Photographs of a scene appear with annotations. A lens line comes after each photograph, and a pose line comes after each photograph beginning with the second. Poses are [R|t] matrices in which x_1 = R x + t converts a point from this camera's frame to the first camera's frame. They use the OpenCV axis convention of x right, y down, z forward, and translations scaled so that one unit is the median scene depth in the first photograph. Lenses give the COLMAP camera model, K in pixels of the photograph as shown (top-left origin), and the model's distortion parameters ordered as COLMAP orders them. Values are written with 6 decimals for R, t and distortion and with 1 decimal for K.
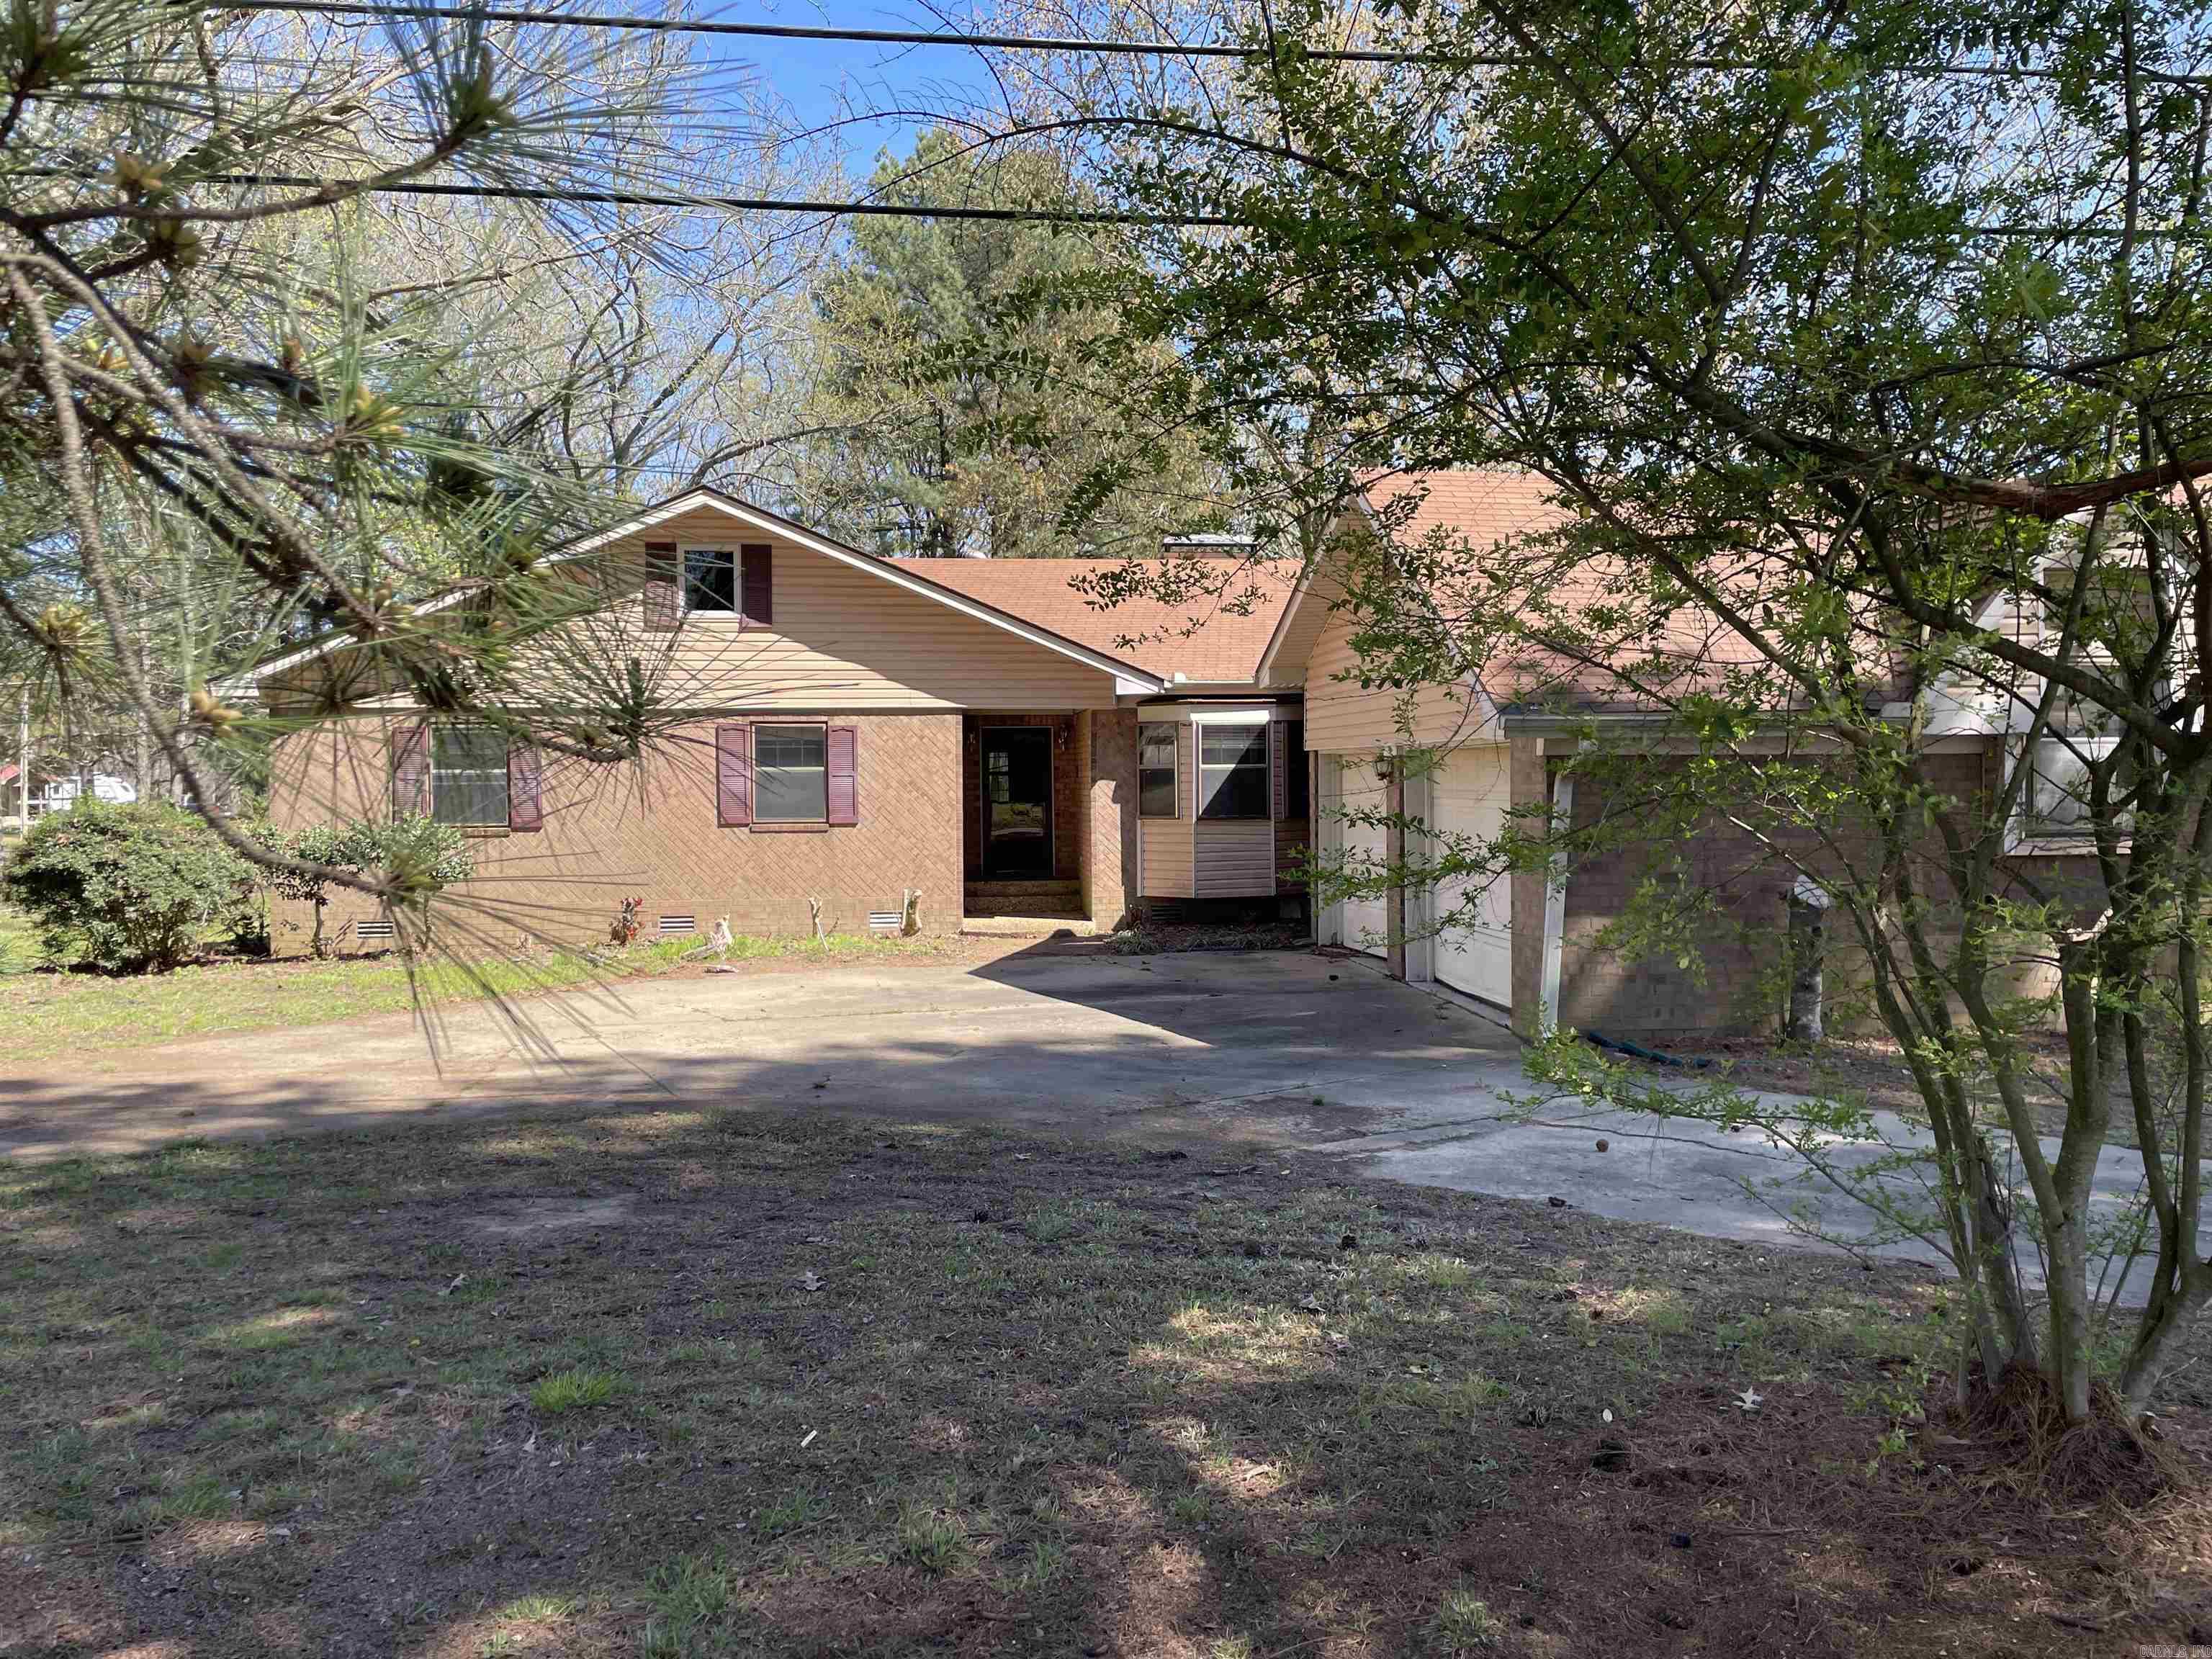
lens RADIAL K [[1658.2, 0, 1106.0], [0, 1658.2, 829.5], [0, 0, 1]] dist [0.096391, -0.123437]
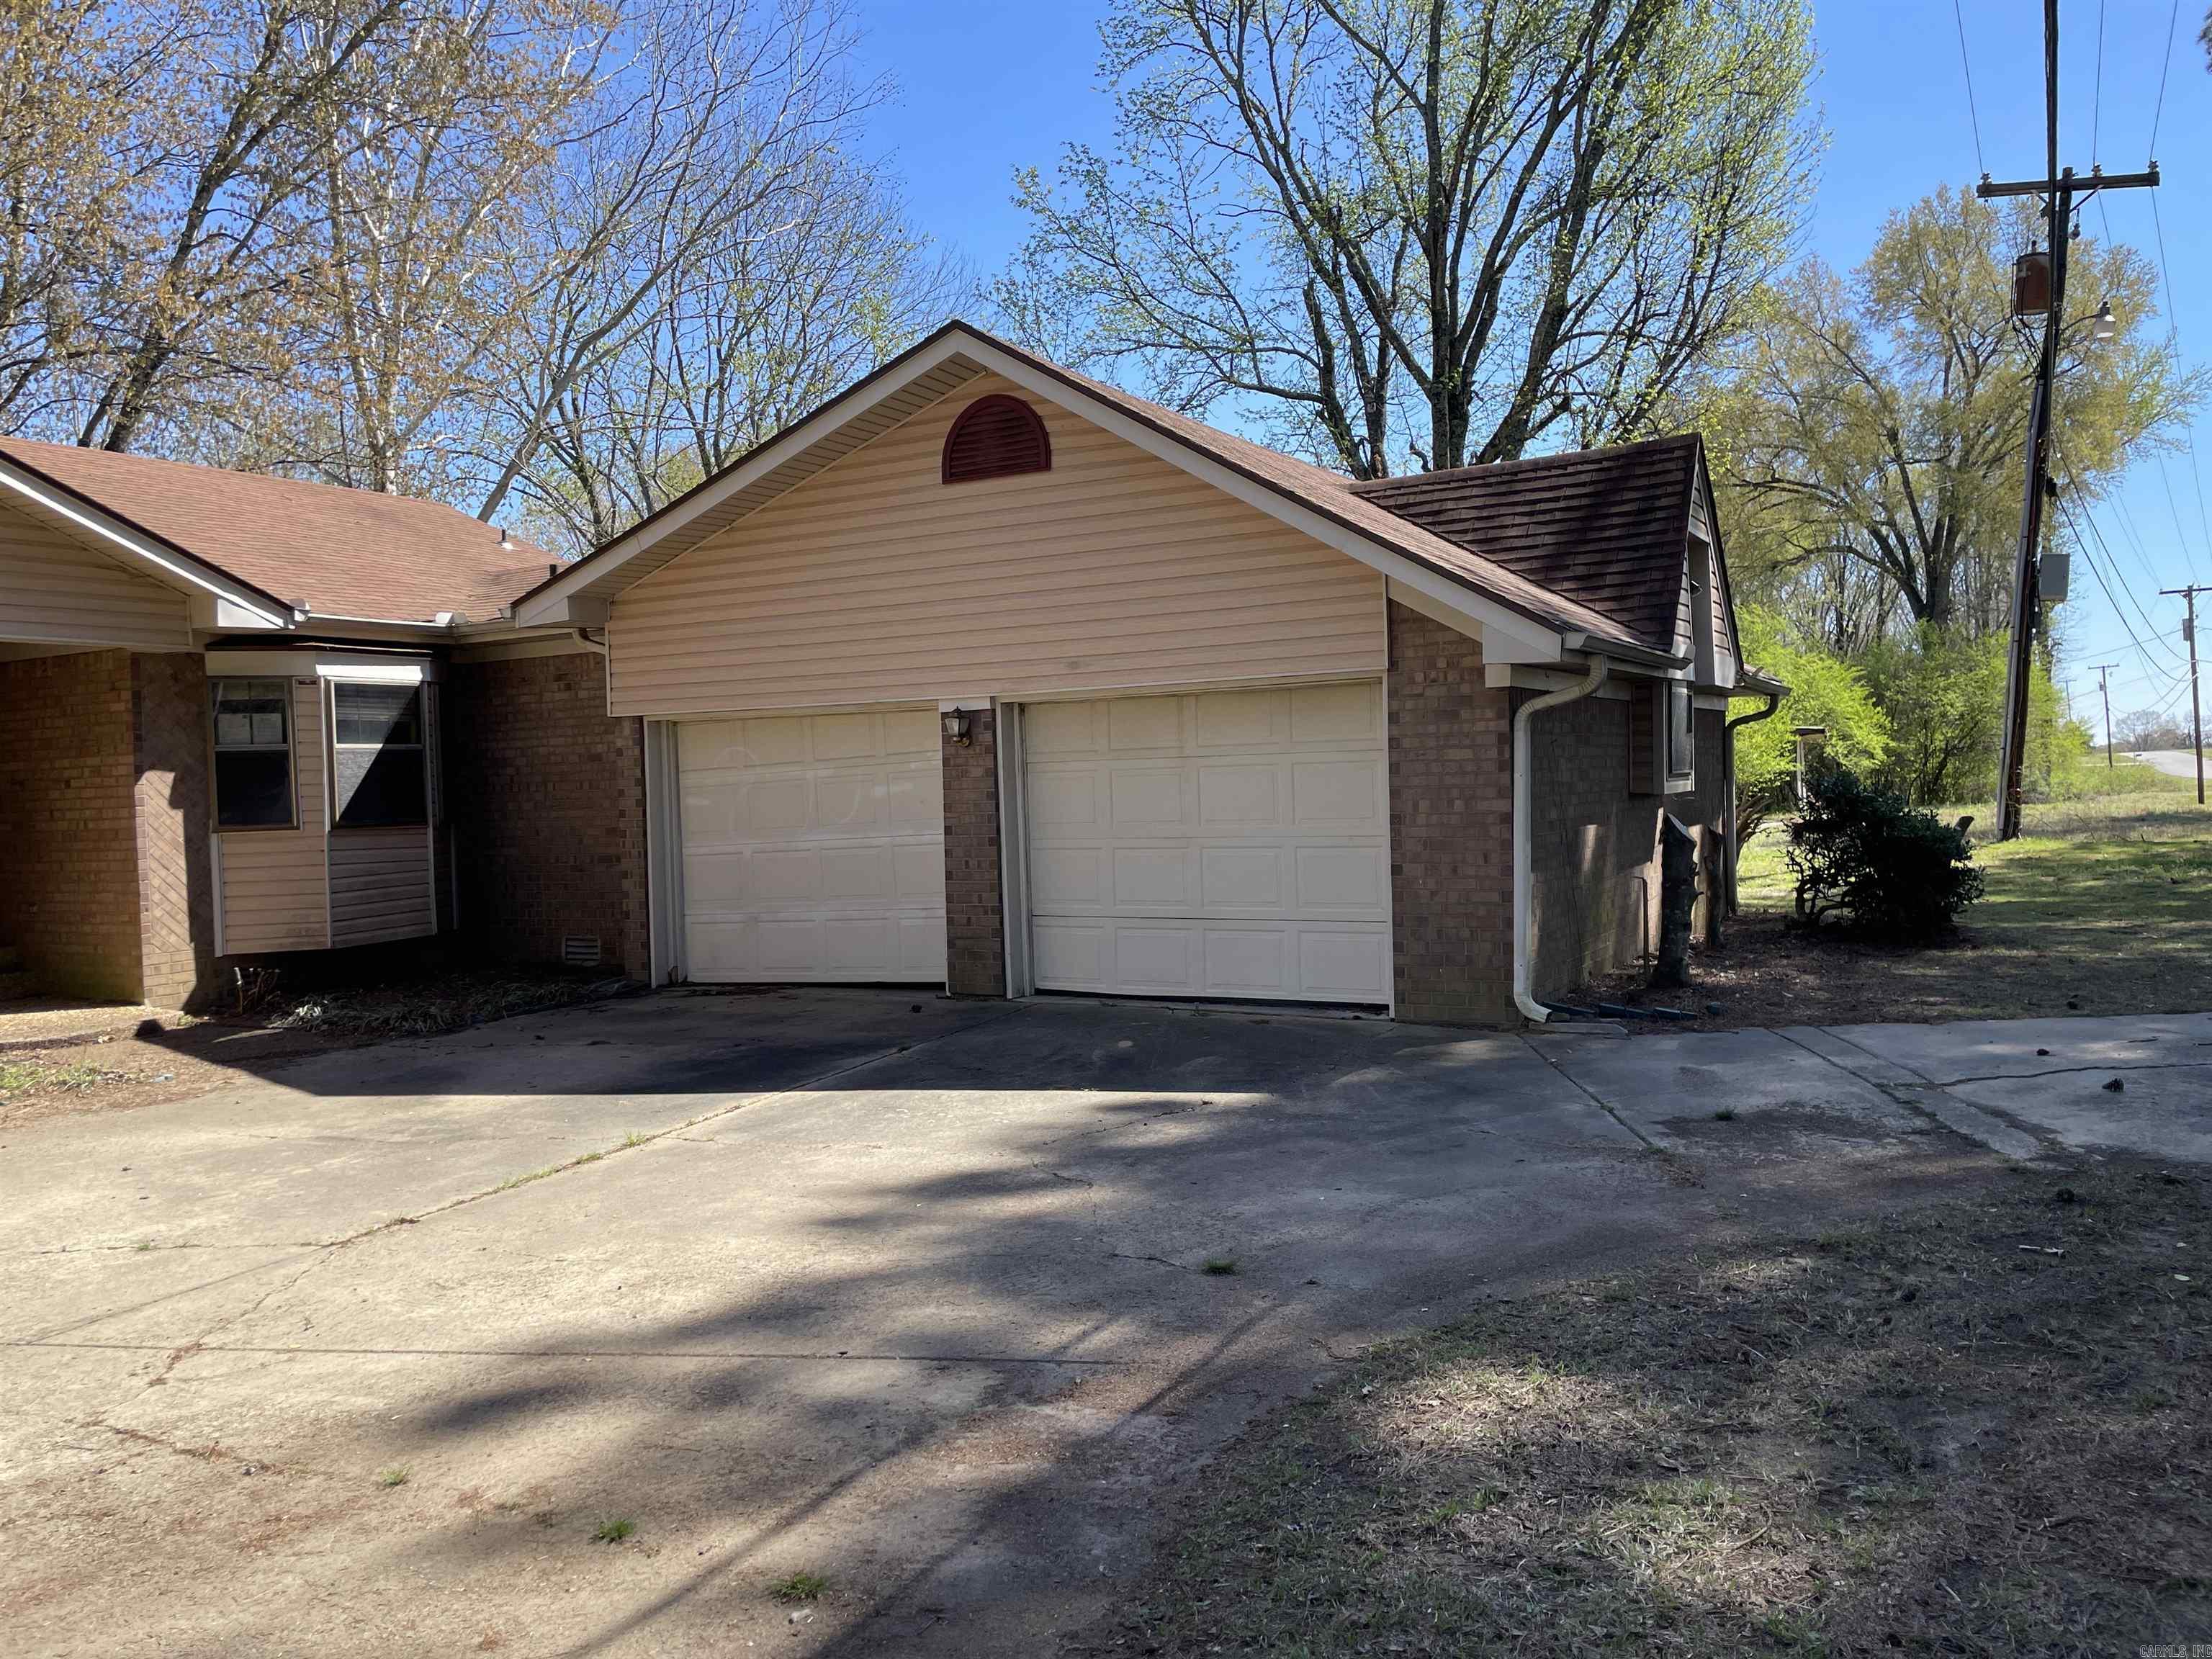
lens RADIAL K [[1658.2, 0, 1106.0], [0, 1658.2, 829.5], [0, 0, 1]] dist [0.096391, -0.123437]
pose [[0.570229, -0.036640, 0.820668, -0.315771], [0.046607, 0.998839, 0.012211, 0.000812], [-0.820162, 0.031286, 0.571275, 0.372042]]
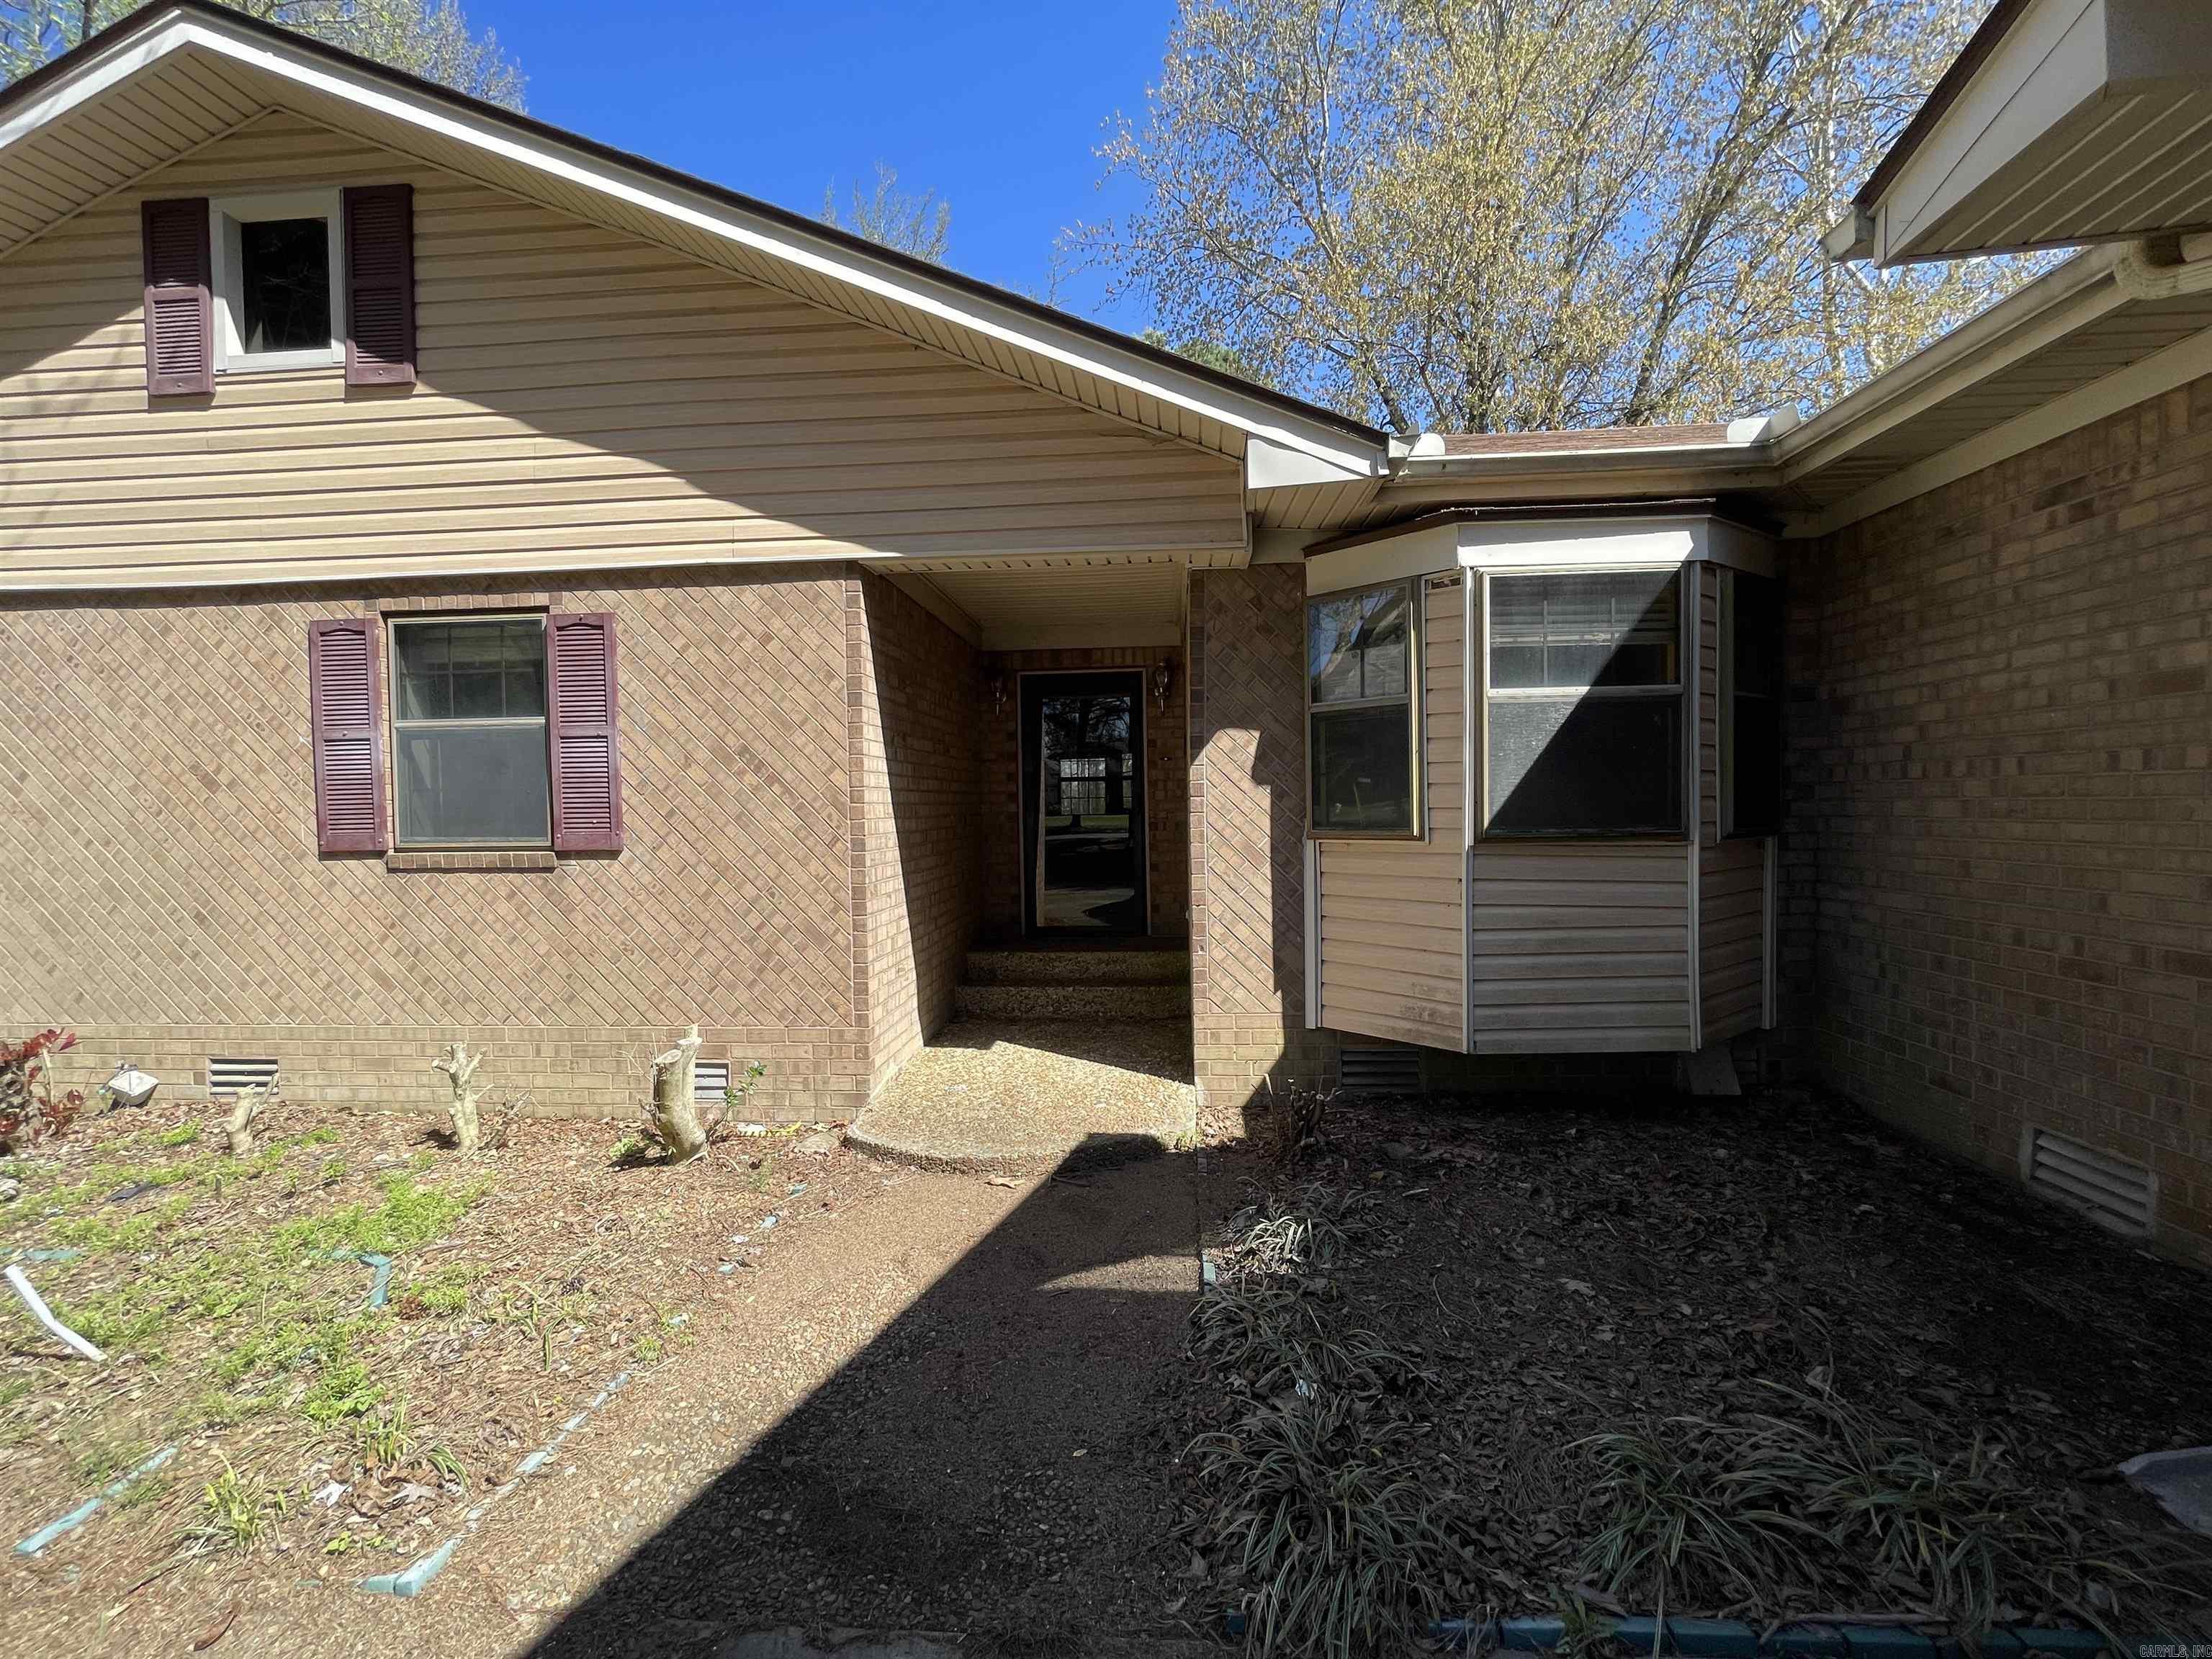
lens RADIAL K [[902.3, 0, 1106.0], [0, 902.3, 829.5], [0, 0, 1]] dist [0.000041, 0.000224]
pose [[0.984214, -0.002339, -0.176967, 0.009940], [0.002646, 0.999995, 0.001498, -0.008851], [0.176963, -0.001943, 0.984216, 0.791904]]
